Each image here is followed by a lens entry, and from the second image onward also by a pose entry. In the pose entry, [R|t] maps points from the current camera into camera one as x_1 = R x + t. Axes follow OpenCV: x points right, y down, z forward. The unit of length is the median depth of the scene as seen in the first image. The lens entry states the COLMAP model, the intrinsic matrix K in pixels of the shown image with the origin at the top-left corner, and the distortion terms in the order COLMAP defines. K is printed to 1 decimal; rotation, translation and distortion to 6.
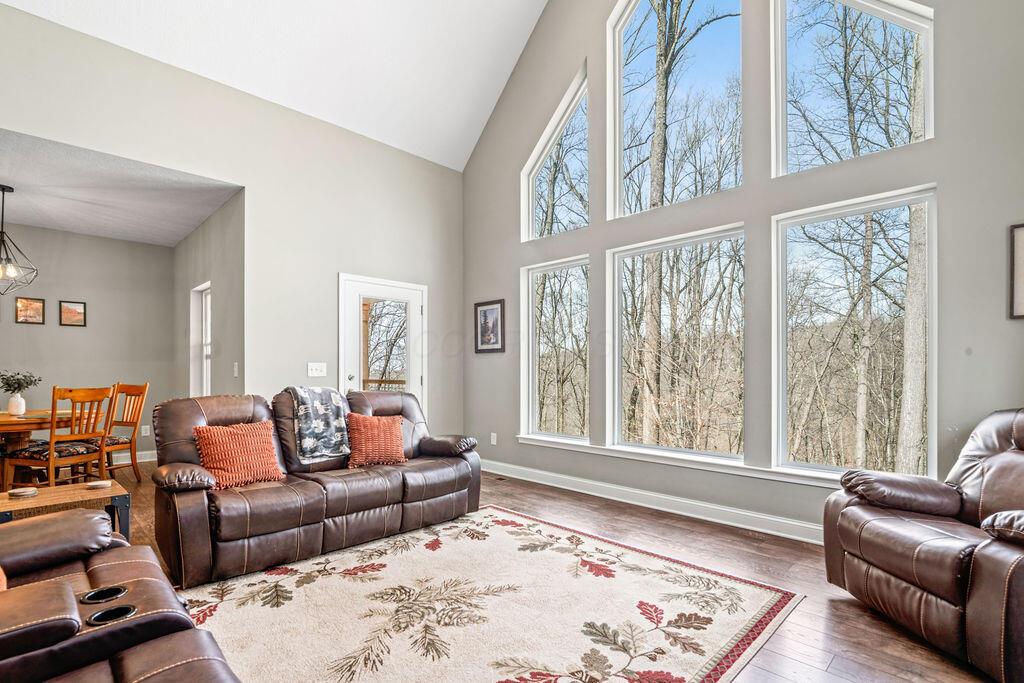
lens RADIAL K [[485.8, 0, 509.4], [0, 485.8, 371.2], [0, 0, 1]] dist [-0.000018, 0.000114]
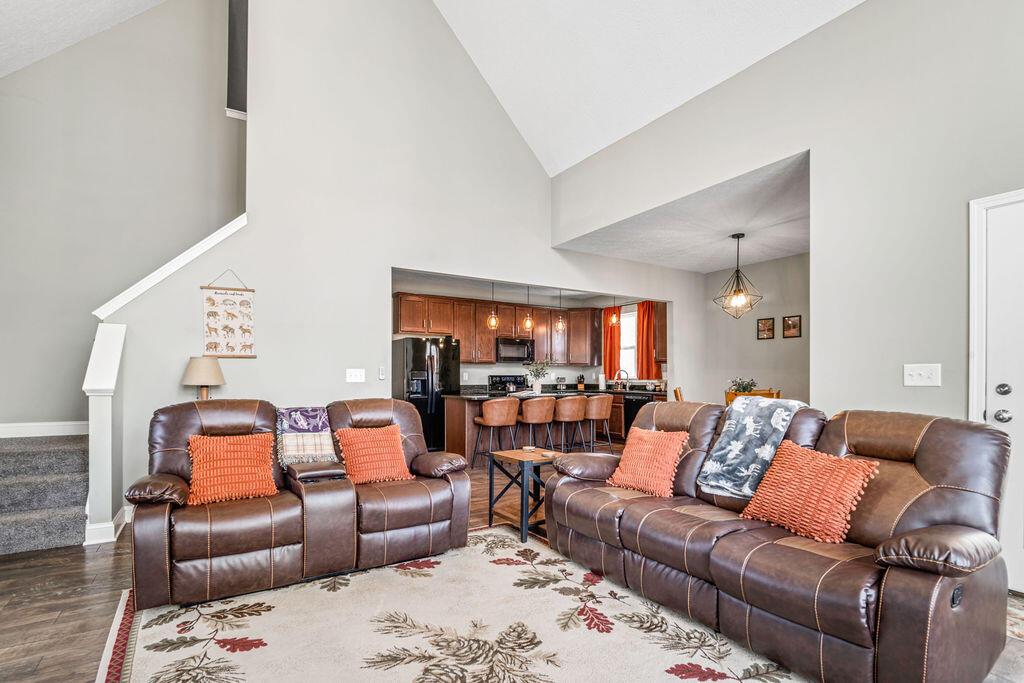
lens RADIAL K [[489.4, 0, 512.8], [0, 489.4, 376.4], [0, 0, 1]] dist [-0.001631, -0.000248]
pose [[-0.214359, -0.004468, -0.976745, 0.396272], [-0.002037, 0.999989, -0.004127, 0.002586], [0.976753, 0.001105, -0.214366, 0.770764]]
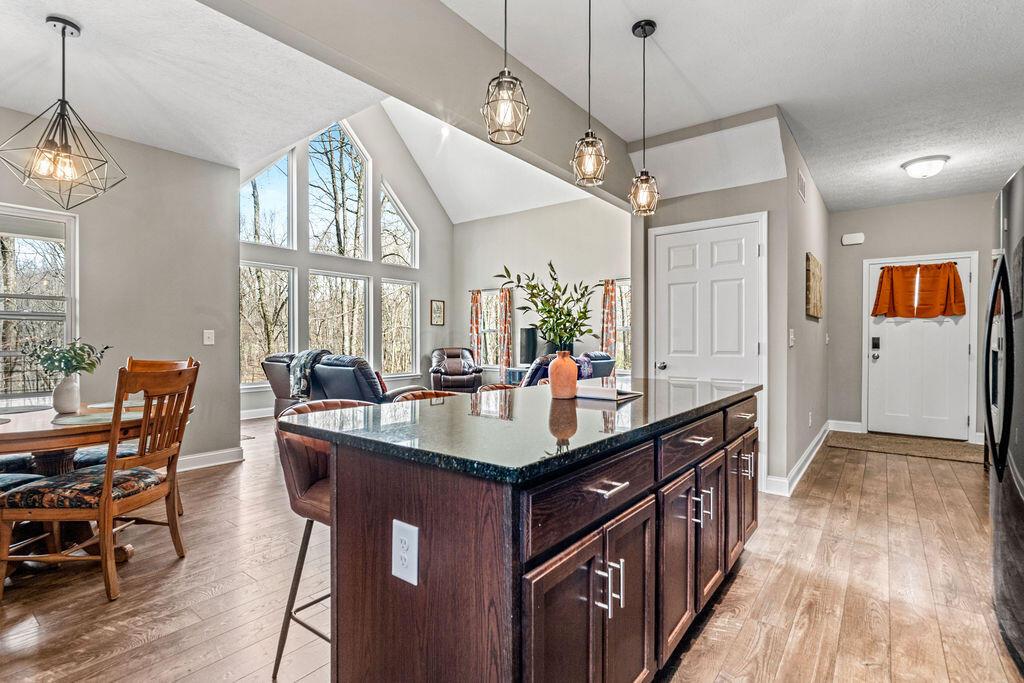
lens RADIAL K [[473.6, 0, 513.8], [0, 473.6, 342.1], [0, 0, 1]] dist [-0.005922, -0.000529]
pose [[-0.135096, -0.007648, 0.990803, -1.871699], [-0.003062, 0.999969, 0.007301, -0.003070], [-0.990828, -0.002048, -0.135115, 0.597338]]
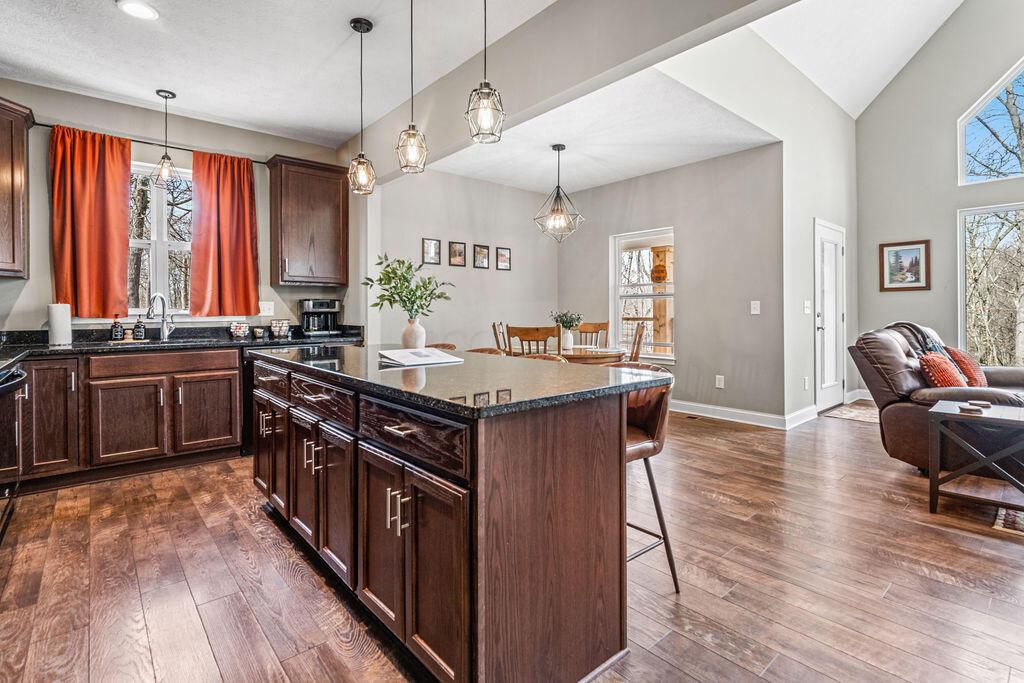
lens RADIAL K [[489.6, 0, 512.1], [0, 489.6, 309.7], [0, 0, 1]] dist [-0.001954, -0.000371]
pose [[0.997940, -0.006767, -0.063801, -1.204746], [0.006528, 0.999971, -0.003950, 0.001809], [0.063826, 0.003526, 0.997955, -0.155082]]
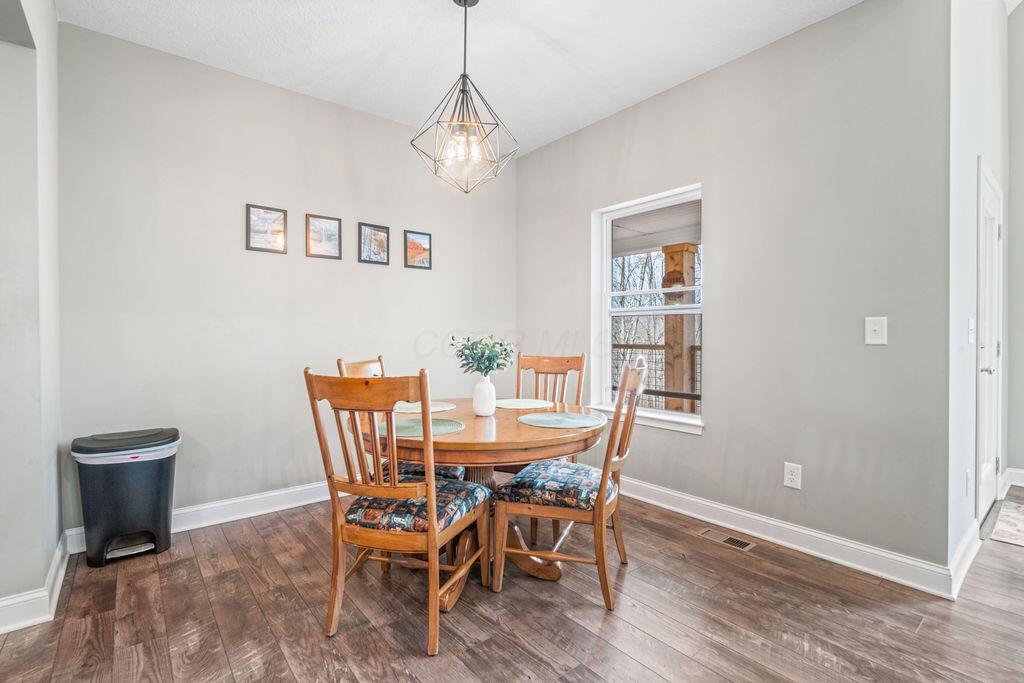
lens RADIAL K [[473.6, 0, 513.8], [0, 473.6, 342.1], [0, 0, 1]] dist [-0.005922, -0.000529]
pose [[0.995511, -0.001632, -0.094628, -1.049415], [0.003012, 0.999891, 0.014436, -0.000157], [0.094594, -0.014656, 0.995408, 0.532247]]
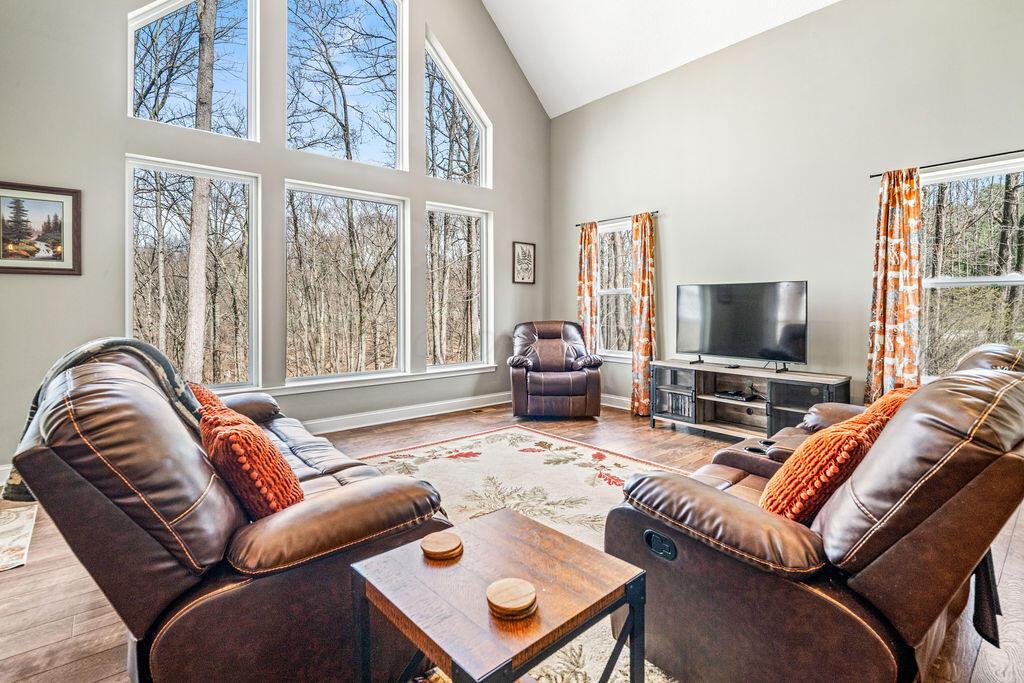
lens RADIAL K [[482.9, 0, 515.3], [0, 482.9, 307.2], [0, 0, 1]] dist [-0.001235, -0.000018]
pose [[0.076580, -0.002754, 0.997060, -0.836120], [-0.001379, 0.999995, 0.002868, -0.001600], [-0.997063, -0.001595, 0.076576, 0.566705]]
